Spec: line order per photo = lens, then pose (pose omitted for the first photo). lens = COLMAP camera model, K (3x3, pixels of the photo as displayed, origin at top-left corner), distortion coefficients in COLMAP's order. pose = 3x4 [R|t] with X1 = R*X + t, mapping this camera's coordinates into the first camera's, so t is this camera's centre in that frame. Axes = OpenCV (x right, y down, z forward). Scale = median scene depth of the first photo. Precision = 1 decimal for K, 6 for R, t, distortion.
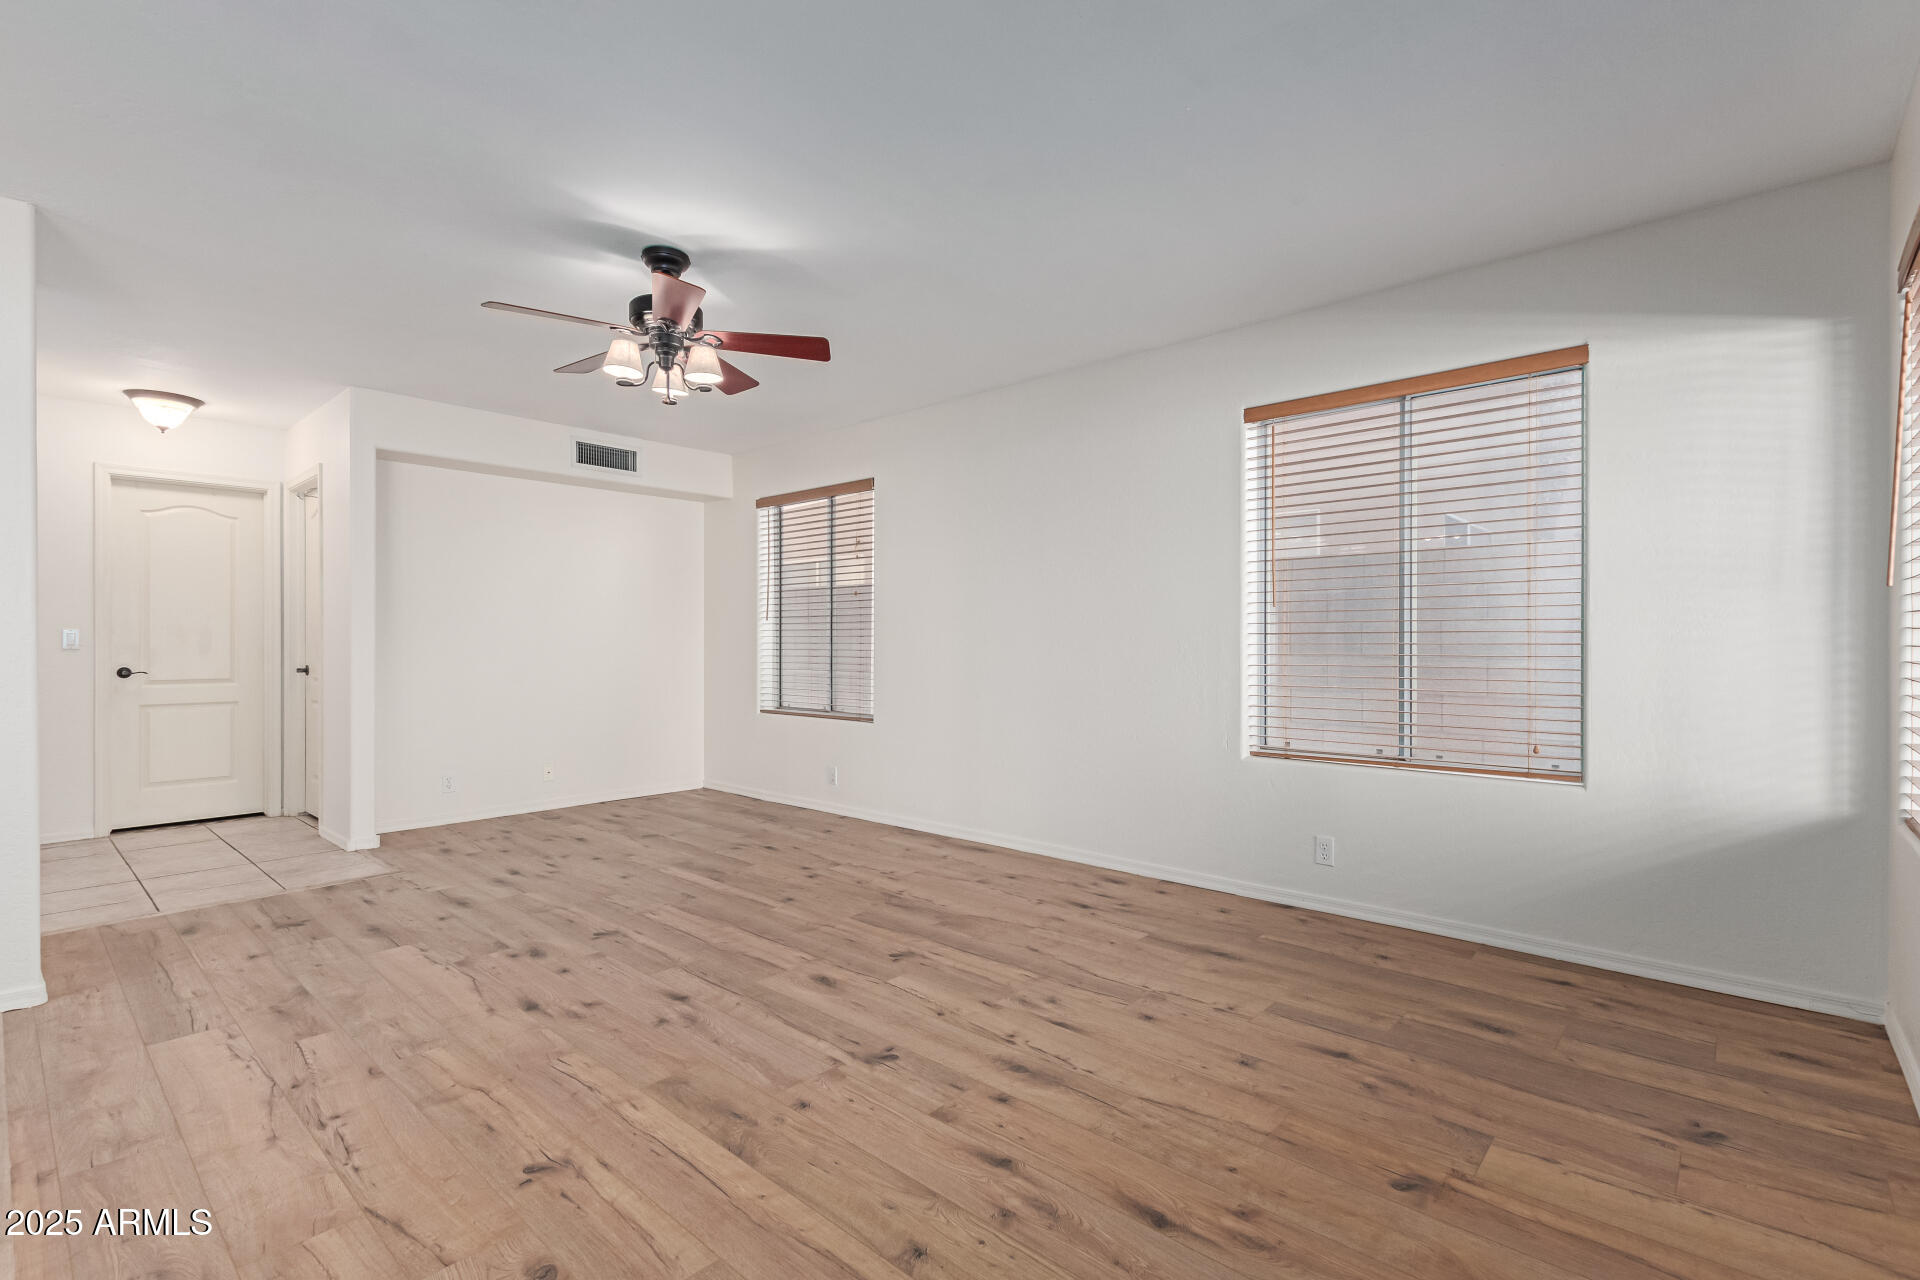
lens RADIAL K [[877.7, 0, 971.5], [0, 877.7, 646.0], [0, 0, 1]] dist [0.012045, -0.004457]
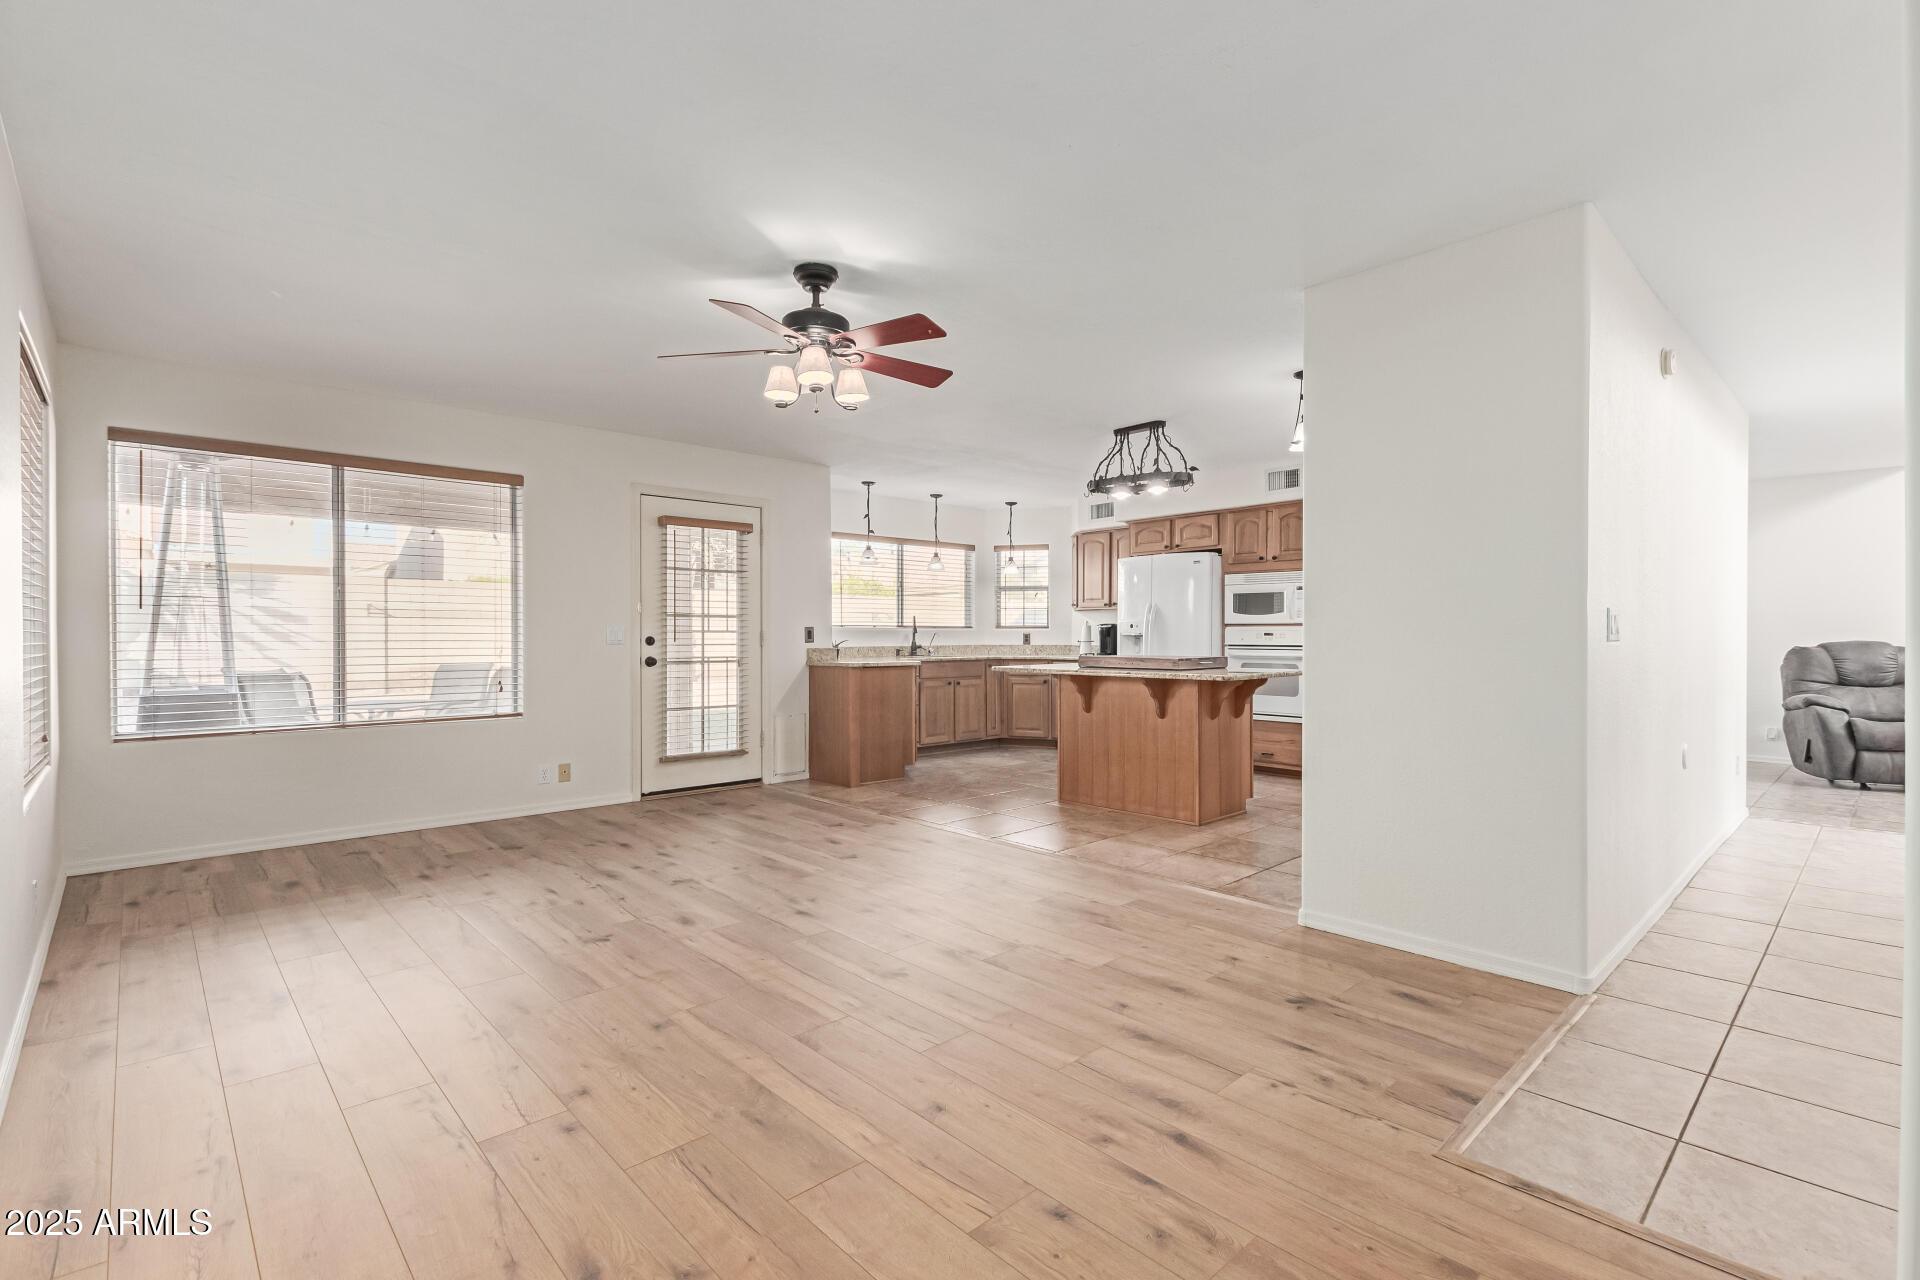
lens RADIAL K [[877.7, 0, 968.1], [0, 877.7, 637.8], [0, 0, 1]] dist [0.012045, -0.004457]
pose [[-0.996011, 0.003212, 0.089171, -0.608089], [0.004293, 0.999920, 0.011932, -0.015952], [-0.089125, 0.012268, -0.995945, 1.989902]]
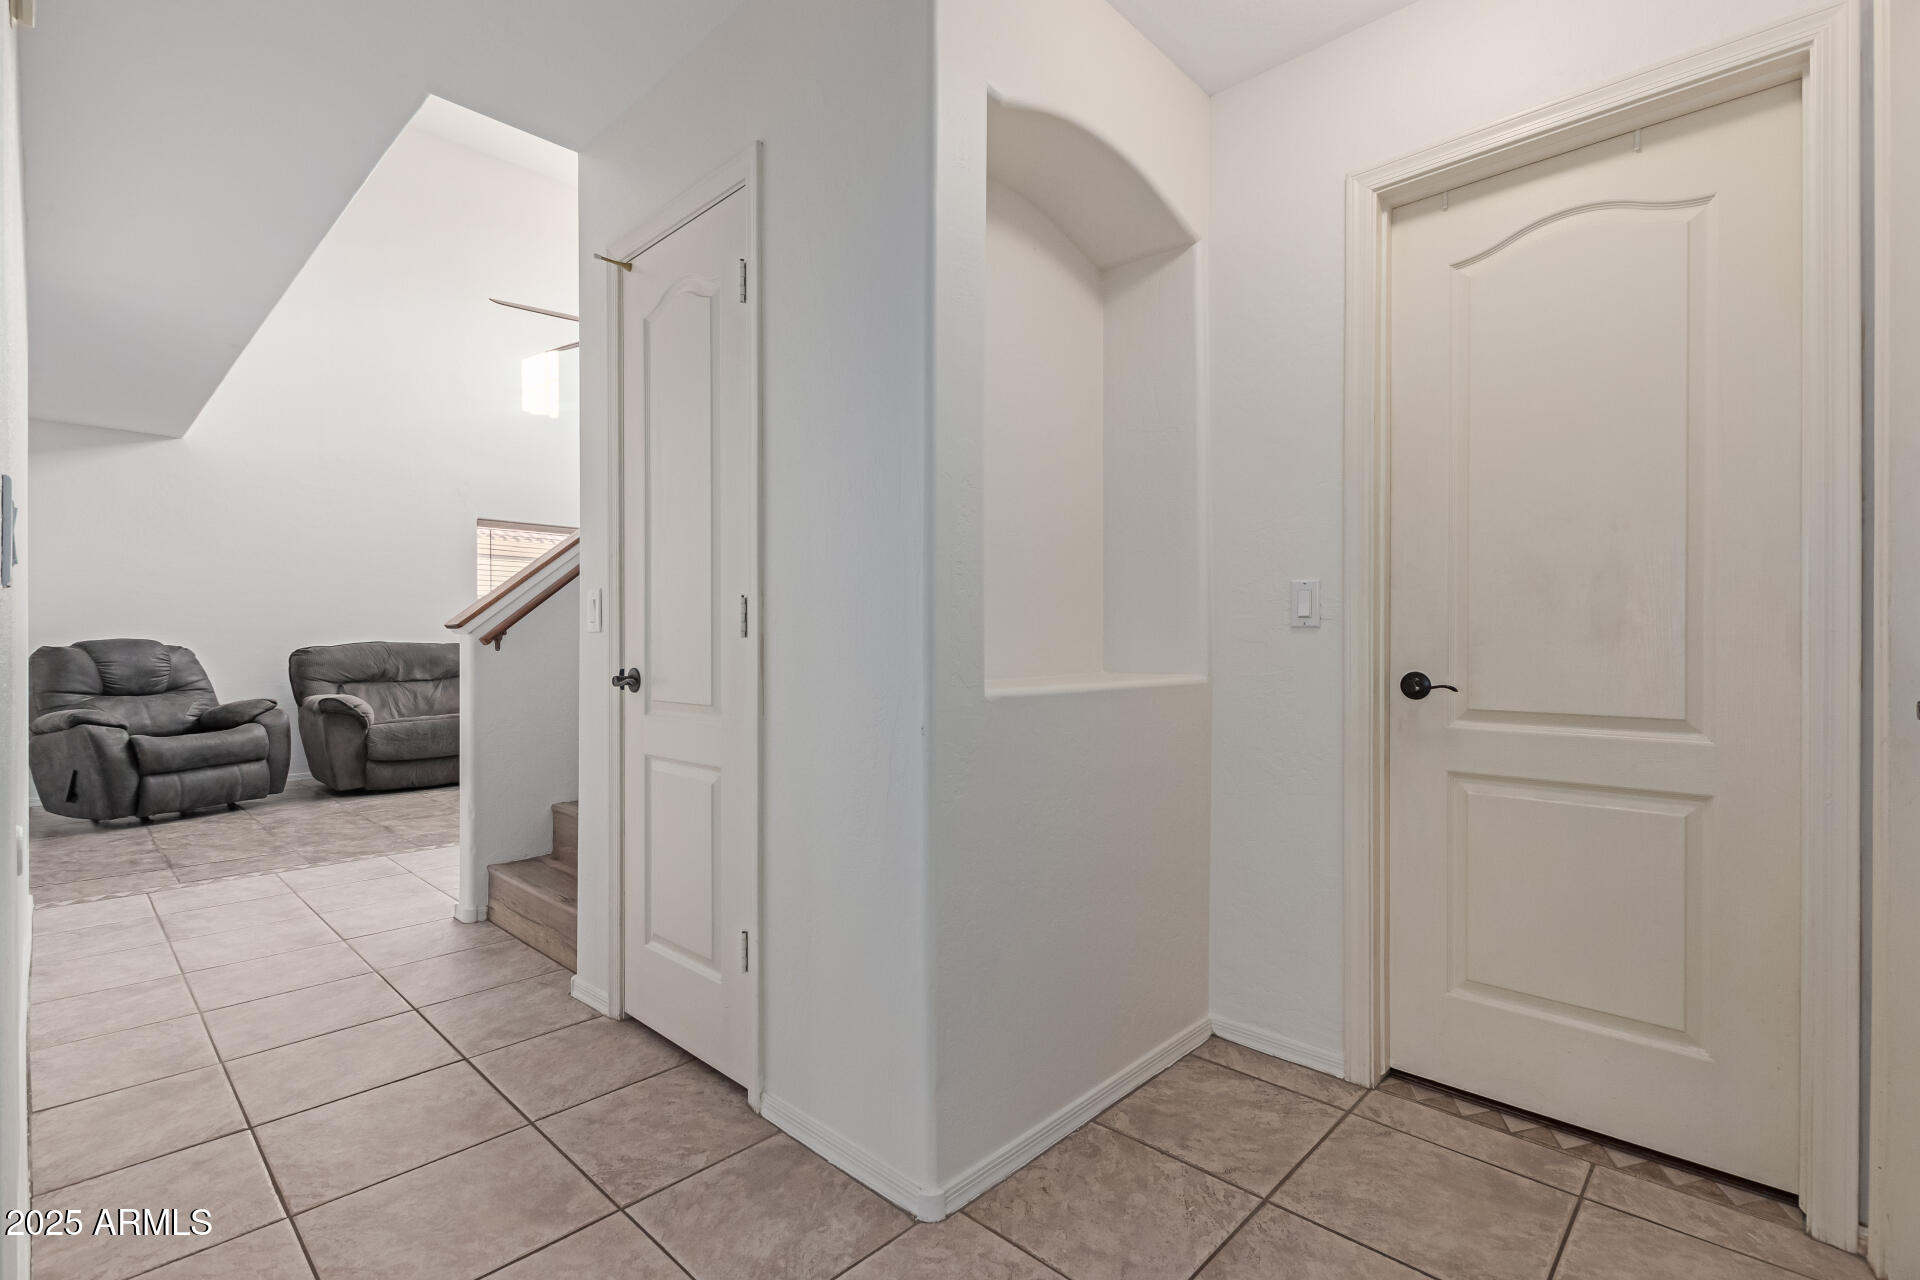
lens RADIAL K [[877.7, 0, 960.4], [0, 877.7, 640.6], [0, 0, 1]] dist [0.012045, -0.004457]
pose [[-0.034113, -0.001549, -0.999417, -0.910041], [-0.008130, 0.999966, -0.001272, 0.019970], [0.999385, 0.008082, -0.034125, 1.328619]]
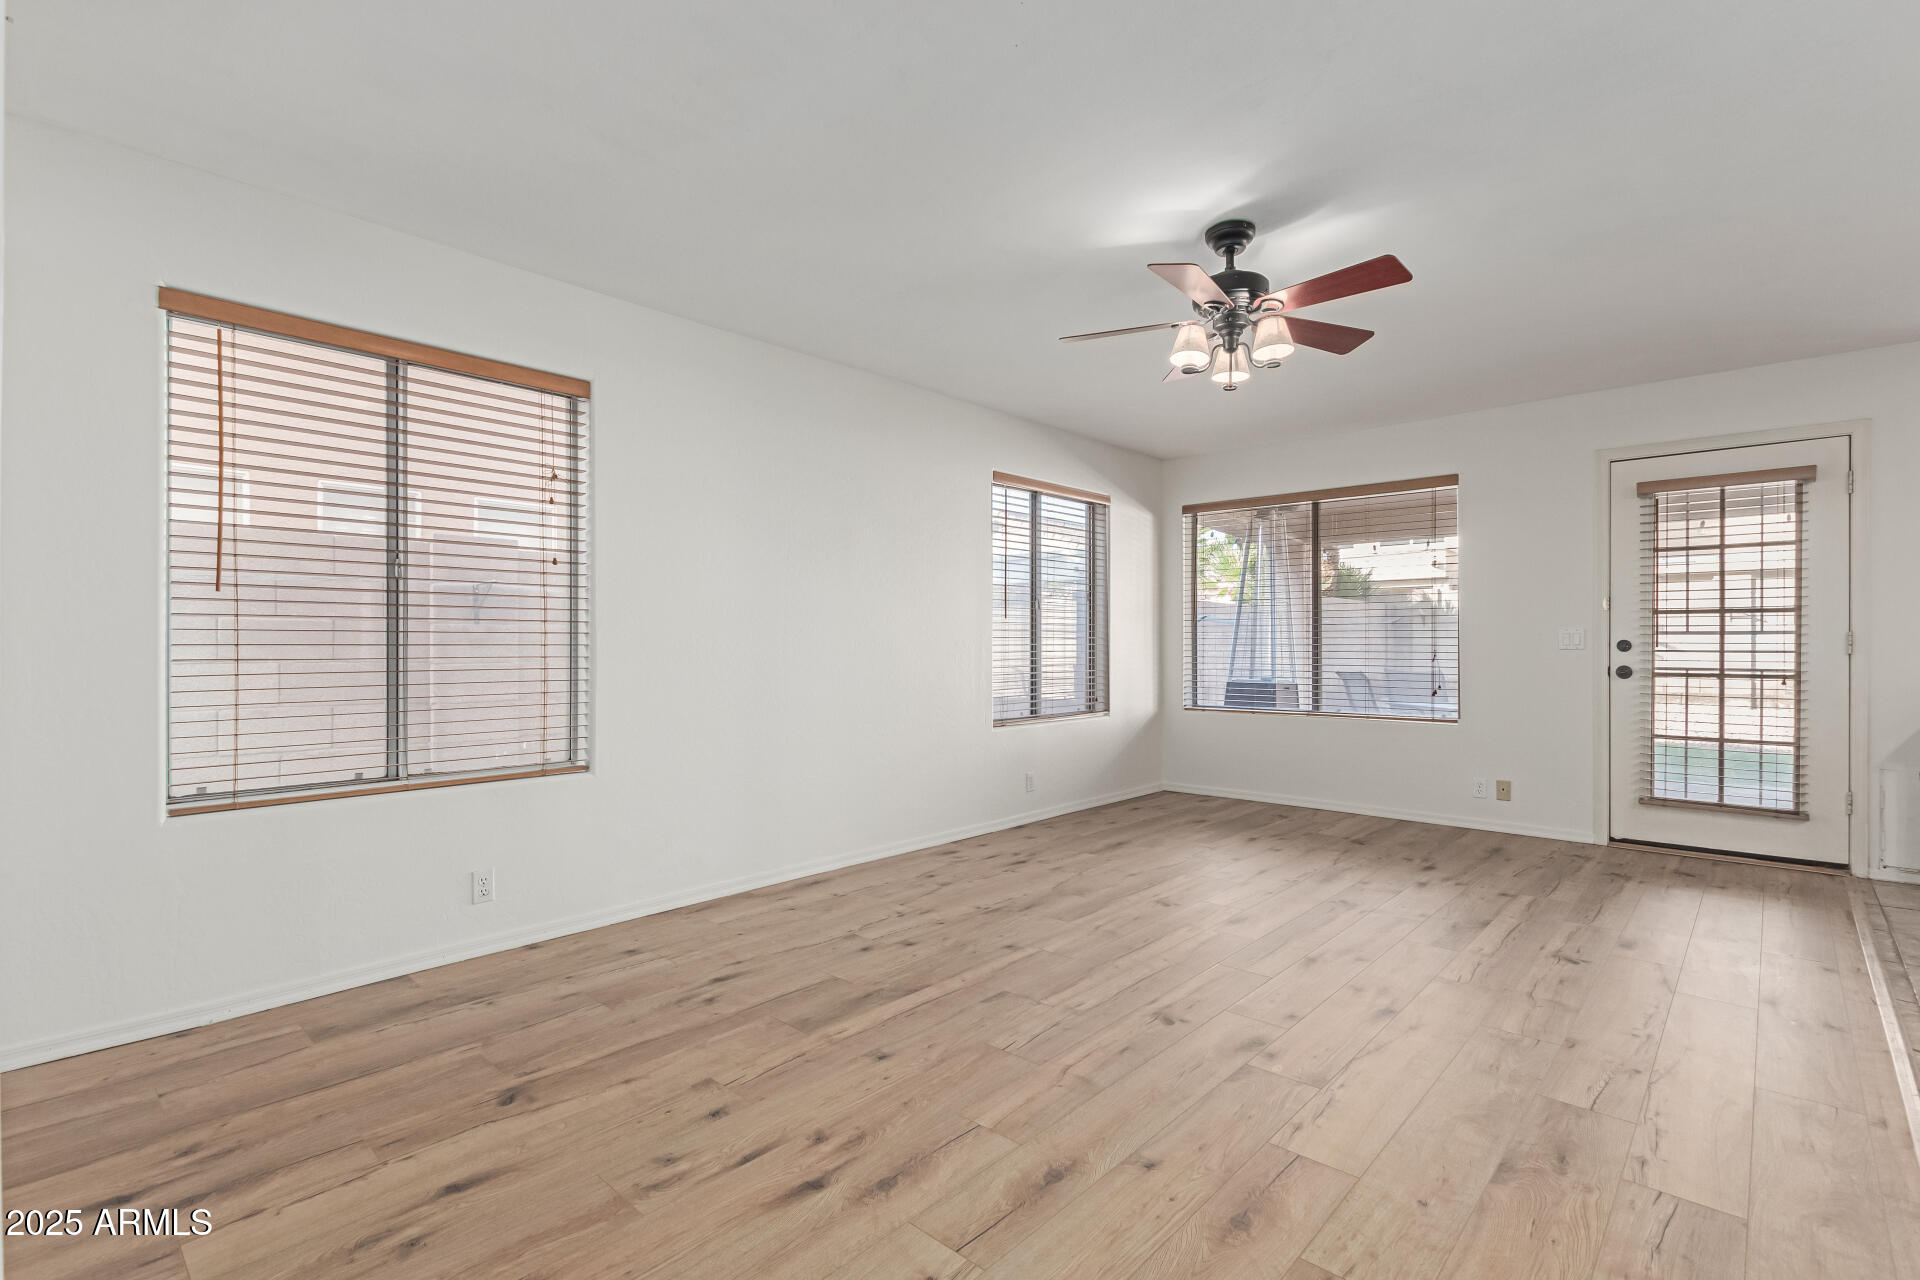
lens RADIAL K [[877.7, 0, 974.6], [0, 877.7, 648.4], [0, 0, 1]] dist [0.012045, -0.004457]
pose [[0.008605, -0.000202, 0.999963, -1.269881], [0.010131, 0.999949, 0.000114, 0.003729], [-0.999912, 0.010129, 0.008606, 1.242459]]
